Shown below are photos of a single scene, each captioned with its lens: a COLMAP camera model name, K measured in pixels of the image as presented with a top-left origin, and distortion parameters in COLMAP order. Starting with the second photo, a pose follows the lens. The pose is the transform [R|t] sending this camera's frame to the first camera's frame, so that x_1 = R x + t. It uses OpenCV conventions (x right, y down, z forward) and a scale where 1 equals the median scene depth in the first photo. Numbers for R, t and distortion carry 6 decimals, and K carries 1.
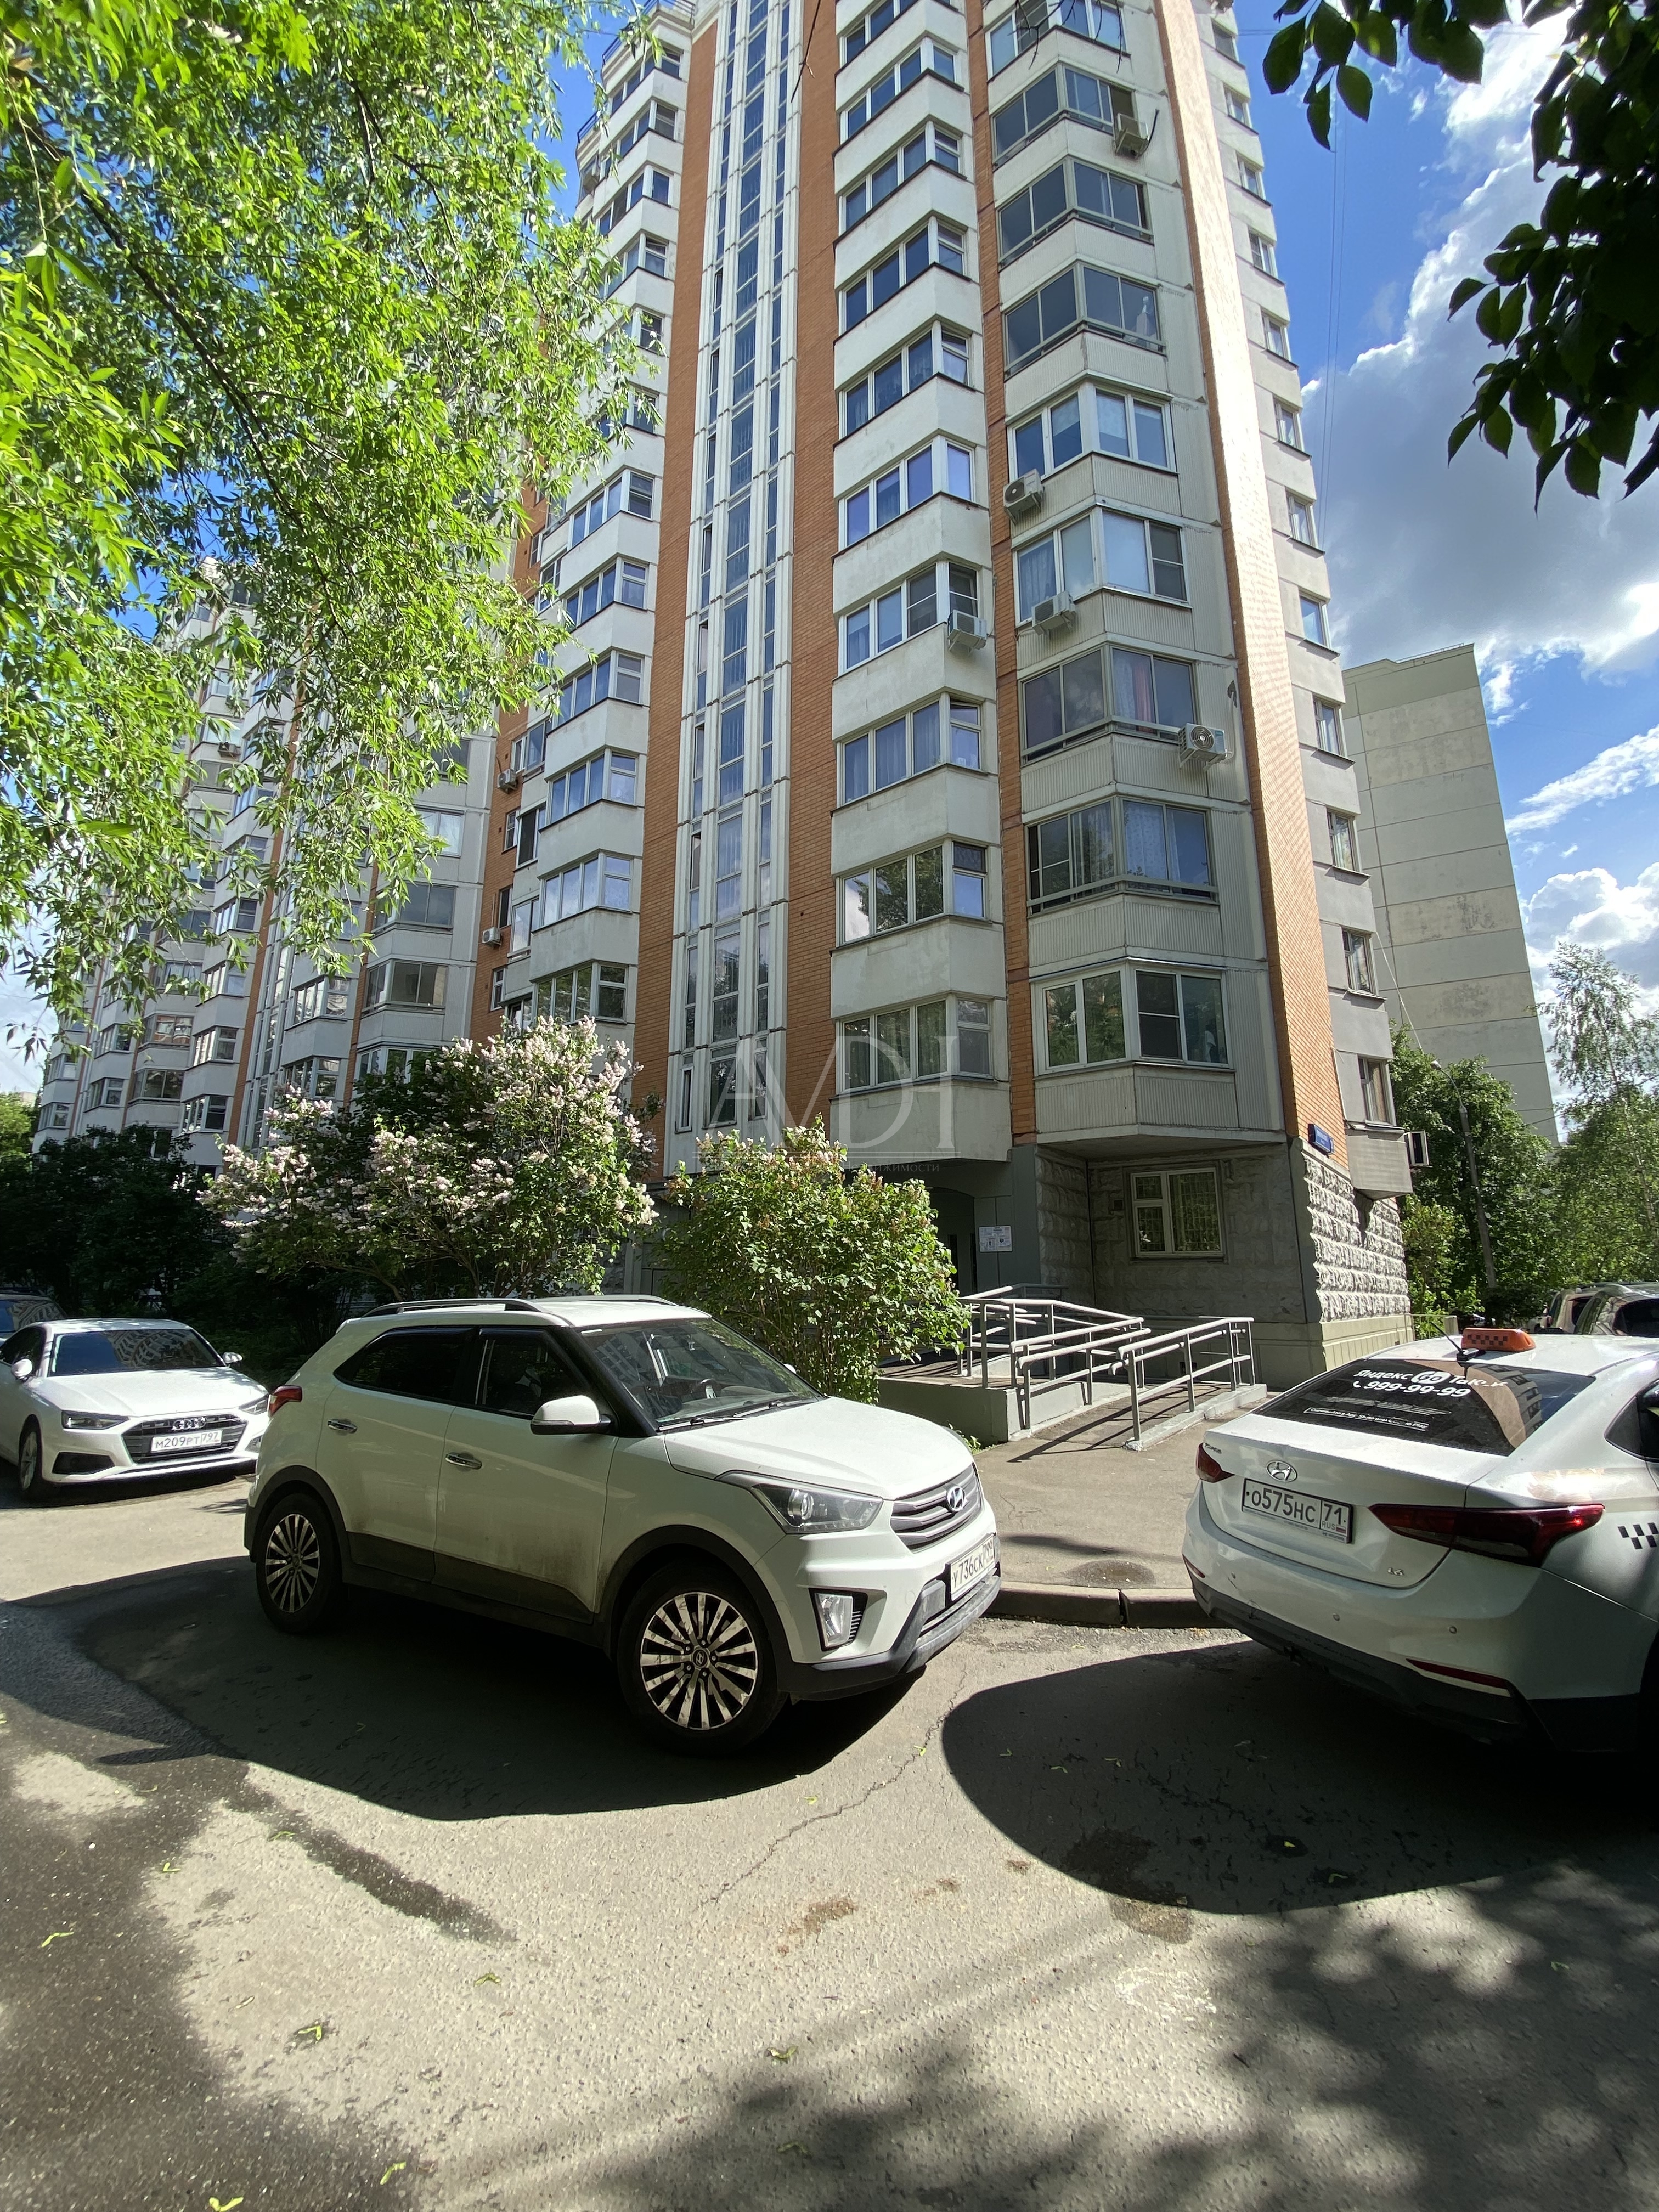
lens RADIAL K [[898.1, 0, 832.1], [0, 898.1, 1100.0], [0, 0, 1]] dist [0.017641, -0.018448]
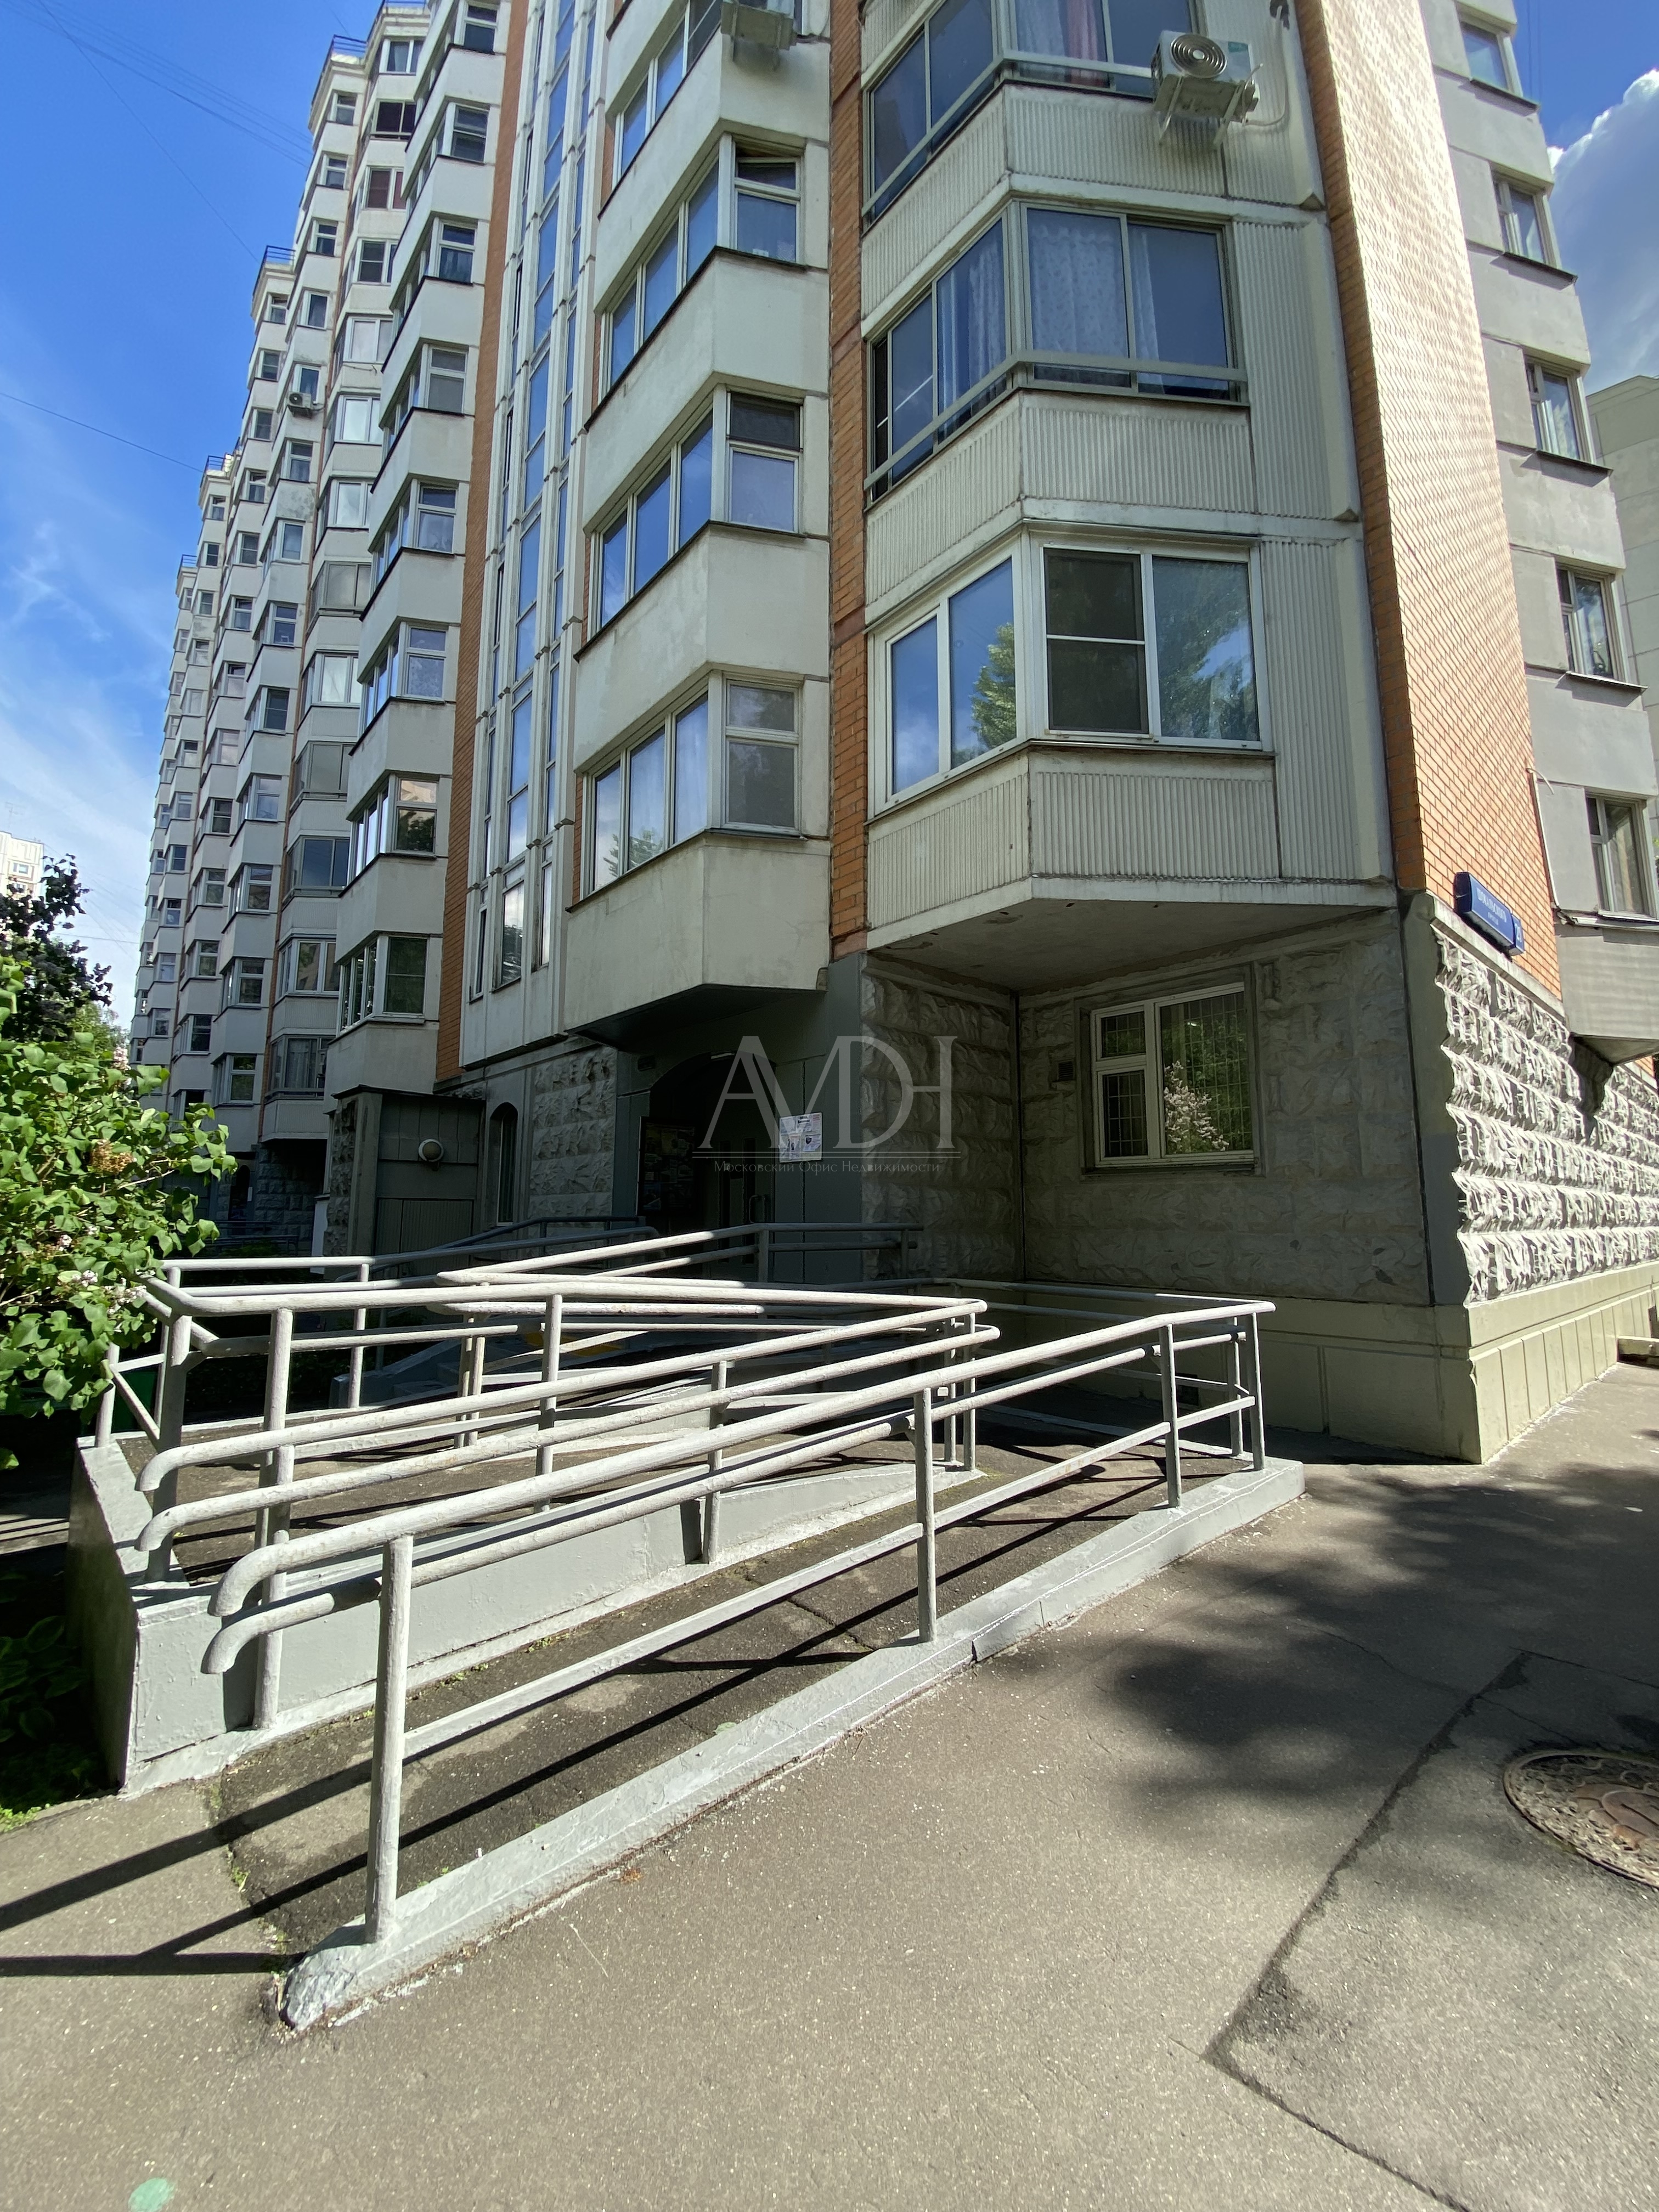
lens RADIAL K [[883.3, 0, 873.9], [0, 883.3, 1118.4], [0, 0, 1]] dist [0.000704, -0.013820]
pose [[0.985549, -0.030799, -0.166569, 0.302884], [0.046248, 0.994896, 0.089680, 0.095486], [0.162957, -0.096088, 0.981943, 0.492878]]
